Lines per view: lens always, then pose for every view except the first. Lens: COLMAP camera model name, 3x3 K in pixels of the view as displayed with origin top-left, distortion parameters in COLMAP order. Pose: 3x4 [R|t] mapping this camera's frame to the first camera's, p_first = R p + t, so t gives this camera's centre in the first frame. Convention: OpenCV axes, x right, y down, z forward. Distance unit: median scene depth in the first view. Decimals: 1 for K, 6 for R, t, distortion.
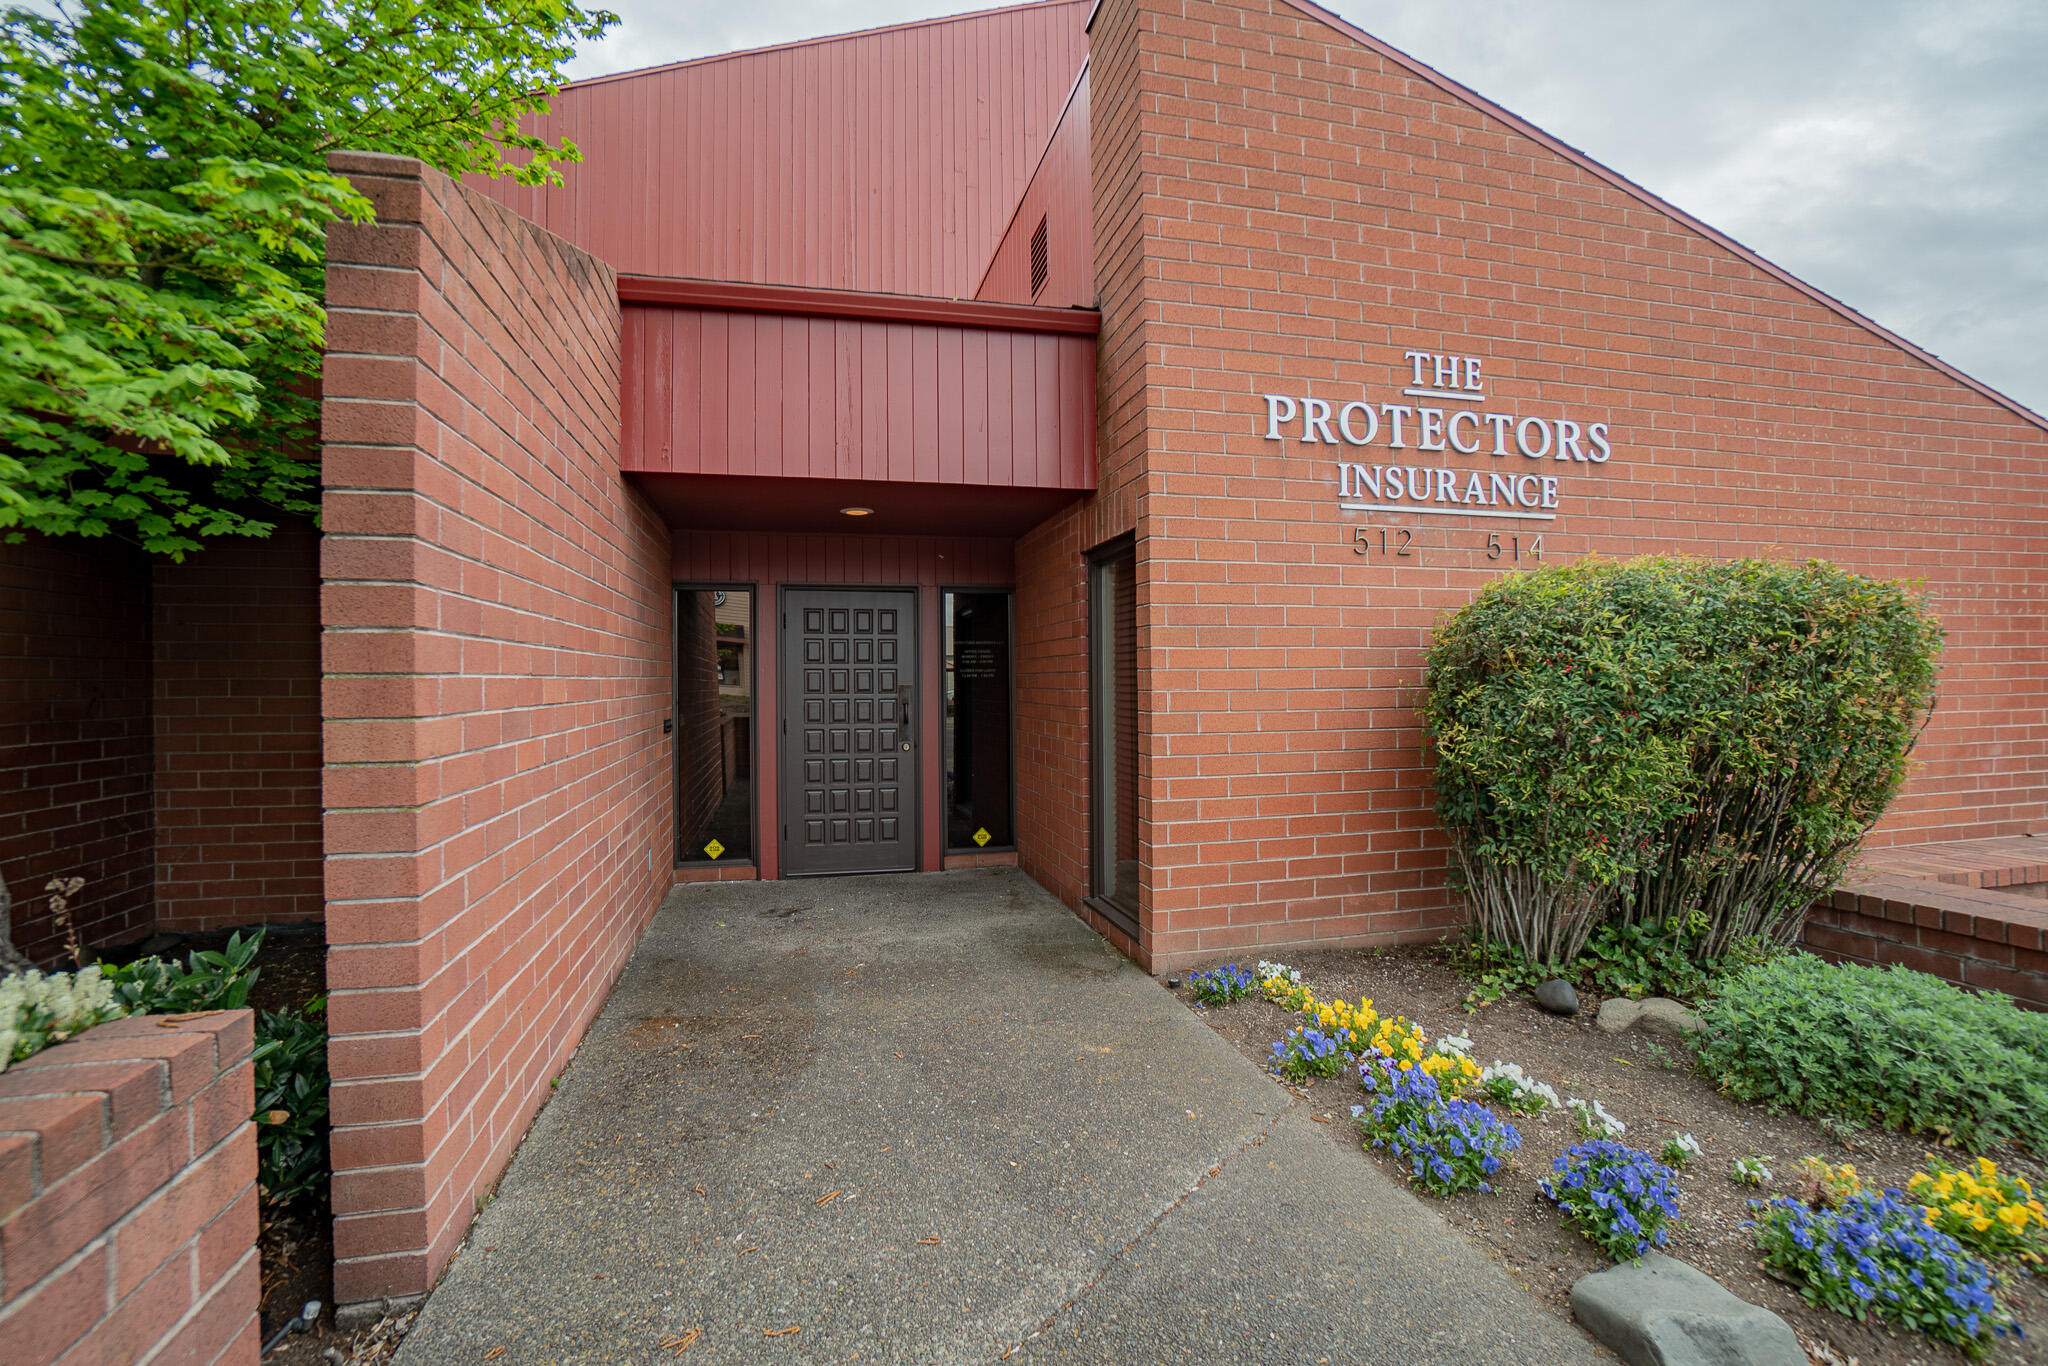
lens RADIAL K [[882.6, 0, 1022.6], [0, 882.6, 673.4], [0, 0, 1]] dist [-0.002748, -0.000073]
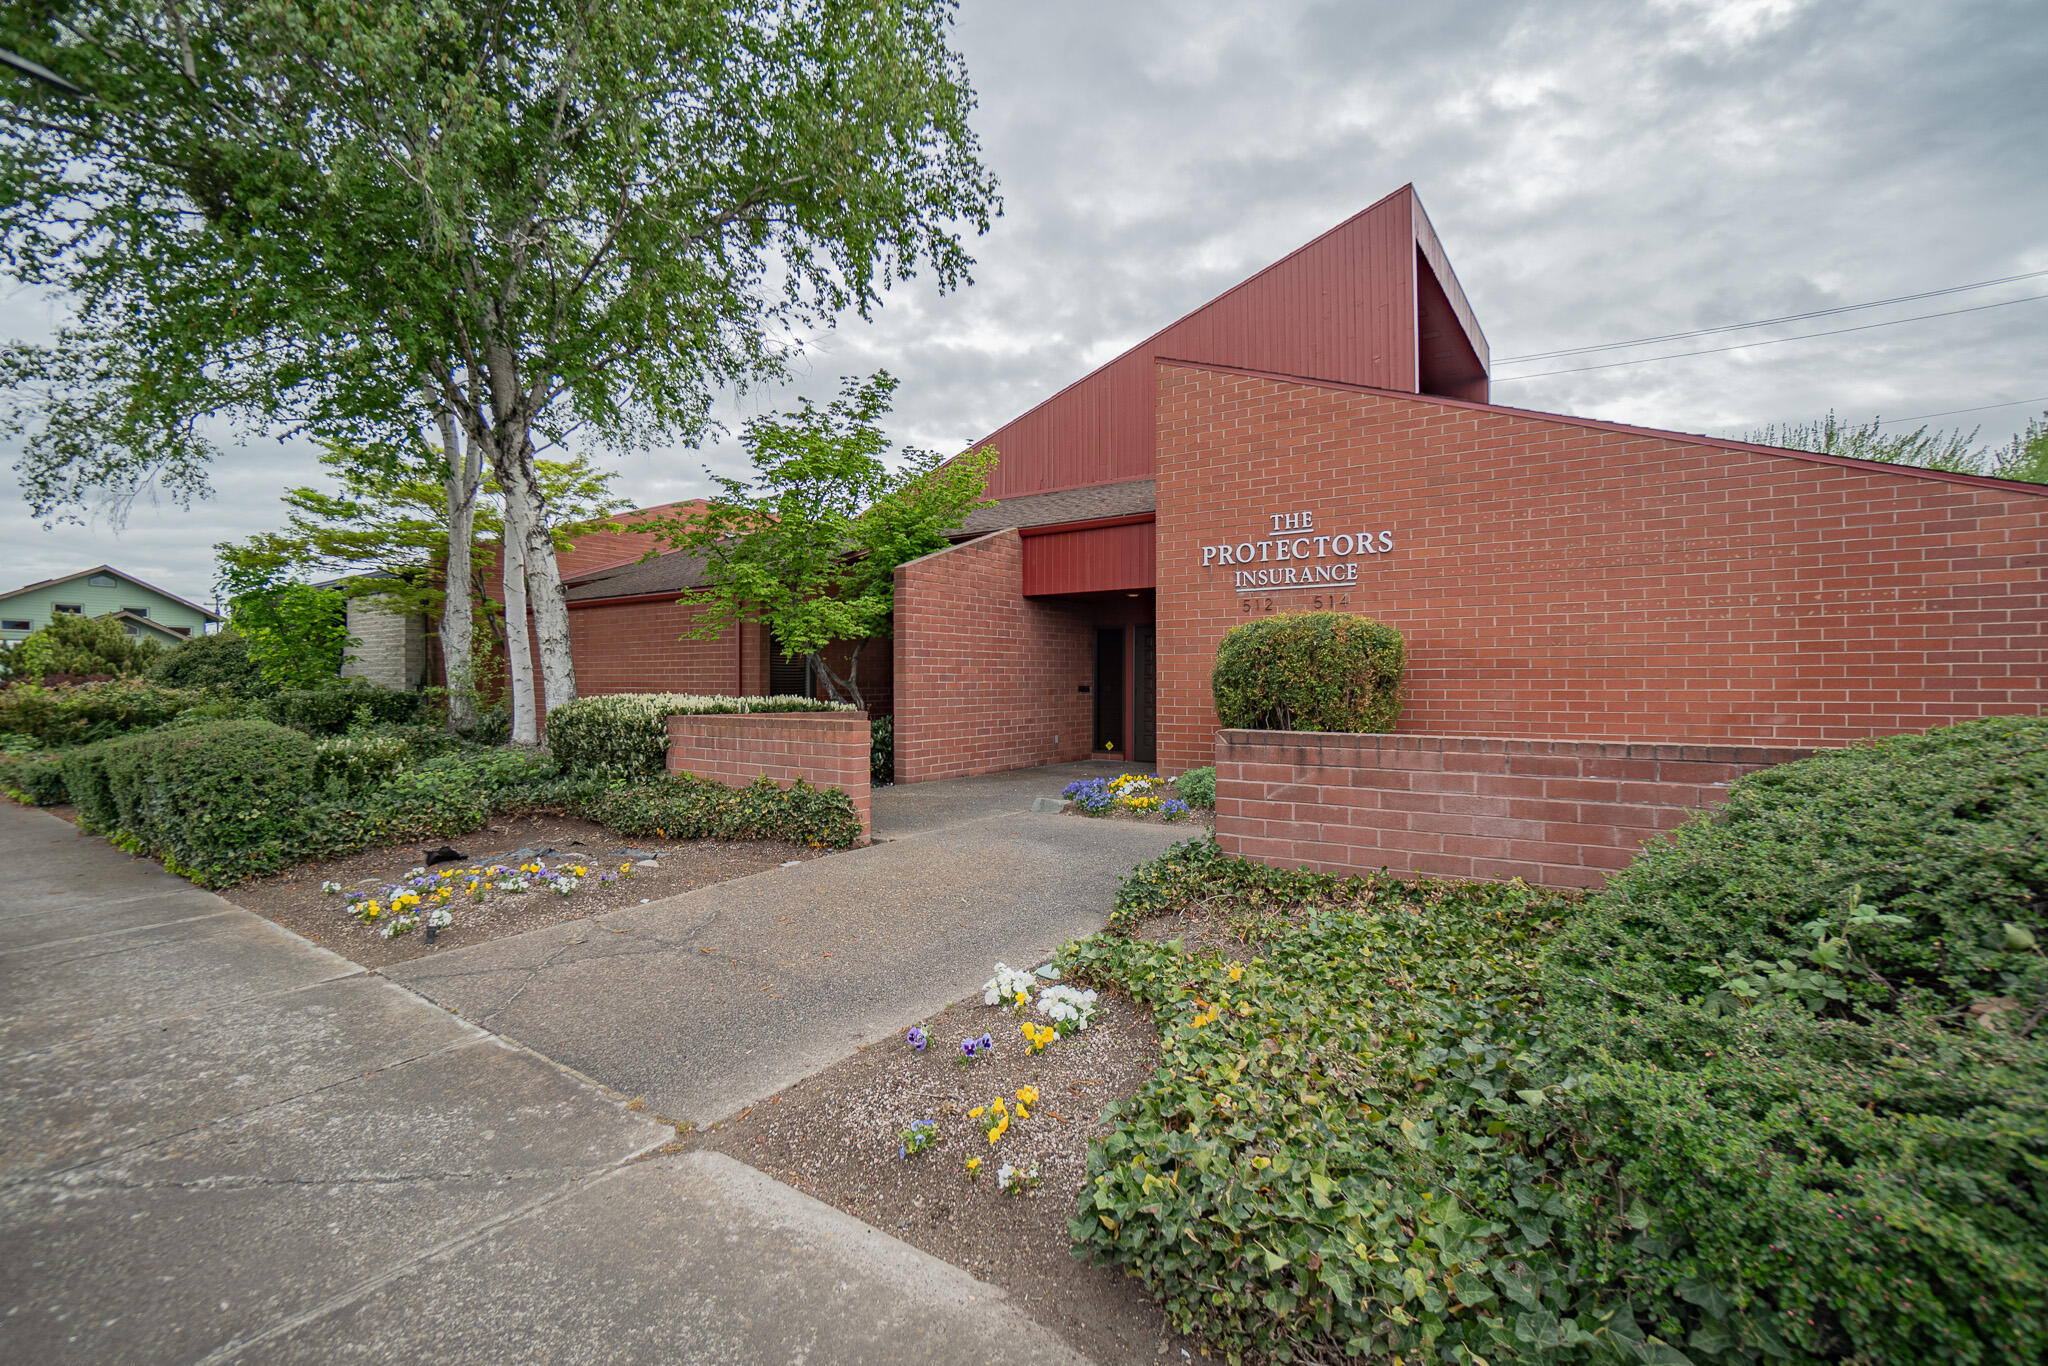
lens RADIAL K [[882.6, 0, 1022.7], [0, 882.6, 679.9], [0, 0, 1]] dist [-0.002748, -0.000073]
pose [[0.657347, 0.005804, -0.753566, 1.616900], [0.003094, 0.999941, 0.010400, 0.013214], [0.753582, -0.009168, 0.657290, -0.857199]]
